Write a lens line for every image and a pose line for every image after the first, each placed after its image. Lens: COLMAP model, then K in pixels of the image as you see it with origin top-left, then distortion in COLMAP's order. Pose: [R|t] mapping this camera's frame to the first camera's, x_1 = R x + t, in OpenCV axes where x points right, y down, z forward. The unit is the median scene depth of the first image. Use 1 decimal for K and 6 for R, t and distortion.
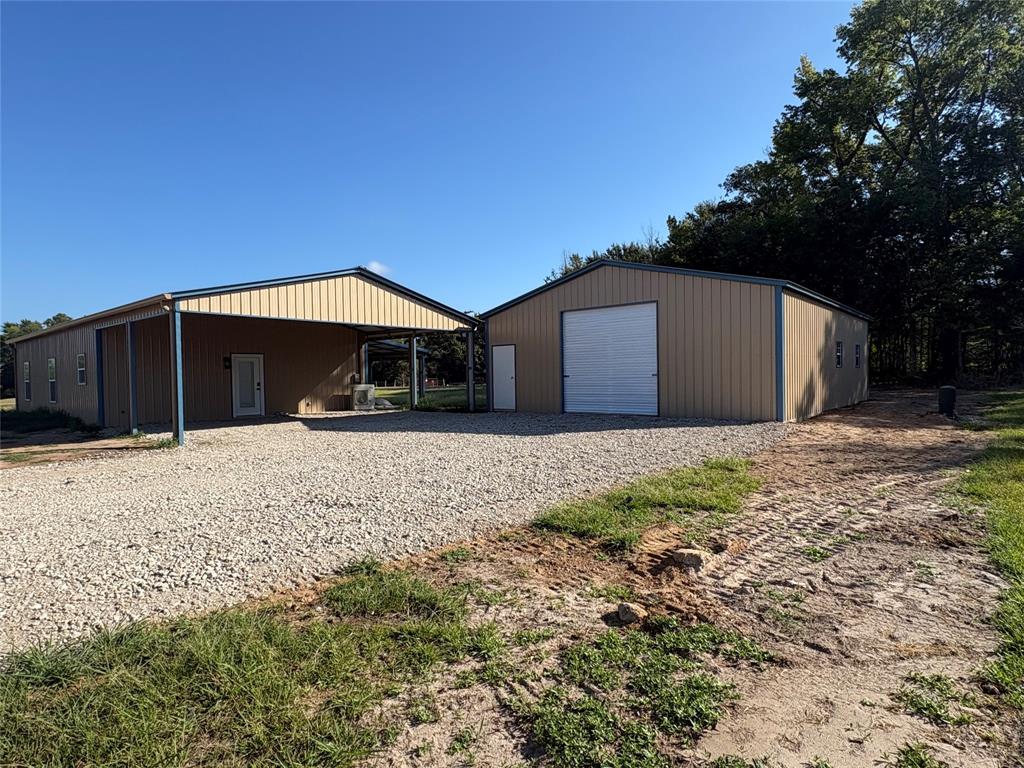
lens RADIAL K [[558.4, 0, 515.4], [0, 558.4, 376.6], [0, 0, 1]] dist [0.005018, 0.000929]
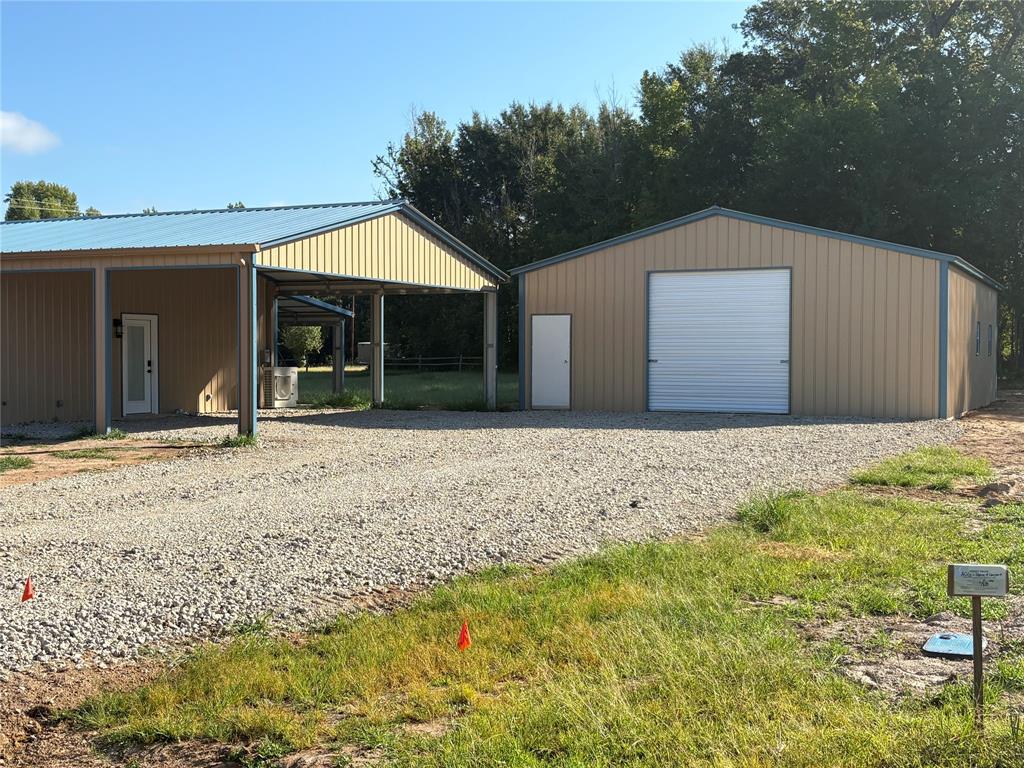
lens RADIAL K [[1269.4, 0, 509.8], [0, 1269.4, 387.9], [0, 0, 1]] dist [0.076489, 0.000000]
pose [[0.964375, 0.013176, 0.264212, -0.526389], [-0.019656, 0.999567, 0.021900, 0.002059], [-0.263809, -0.026313, 0.964216, -0.552421]]
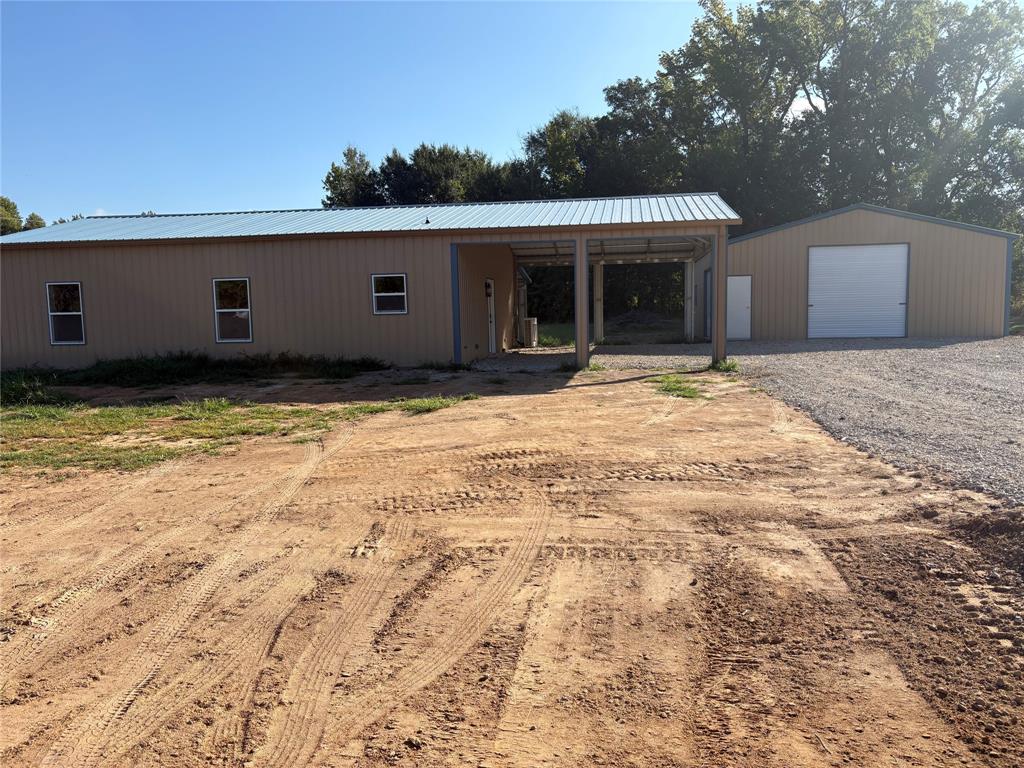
lens RADIAL K [[786.1, 0, 509.1], [0, 786.1, 384.3], [0, 0, 1]] dist [0.033305, -0.034578]
pose [[0.841671, -0.049055, 0.537758, -1.259687], [0.005745, 0.996622, 0.081922, 0.023183], [-0.539960, -0.065862, 0.839110, -0.003246]]
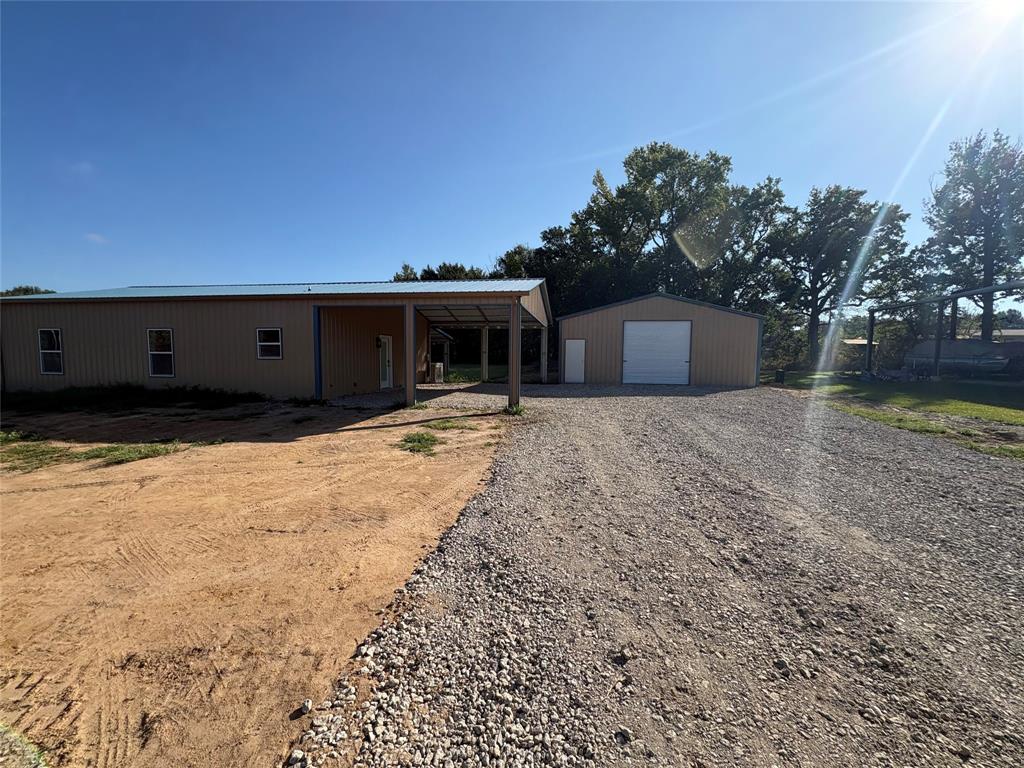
lens RADIAL K [[408.2, 0, 510.0], [0, 408.2, 382.9], [0, 0, 1]] dist [-0.007144, -0.000029]
pose [[0.854160, -0.006932, 0.519964, -0.807302], [-0.024741, 0.998237, 0.053951, 0.006923], [-0.519421, -0.058947, 0.852483, 0.158727]]
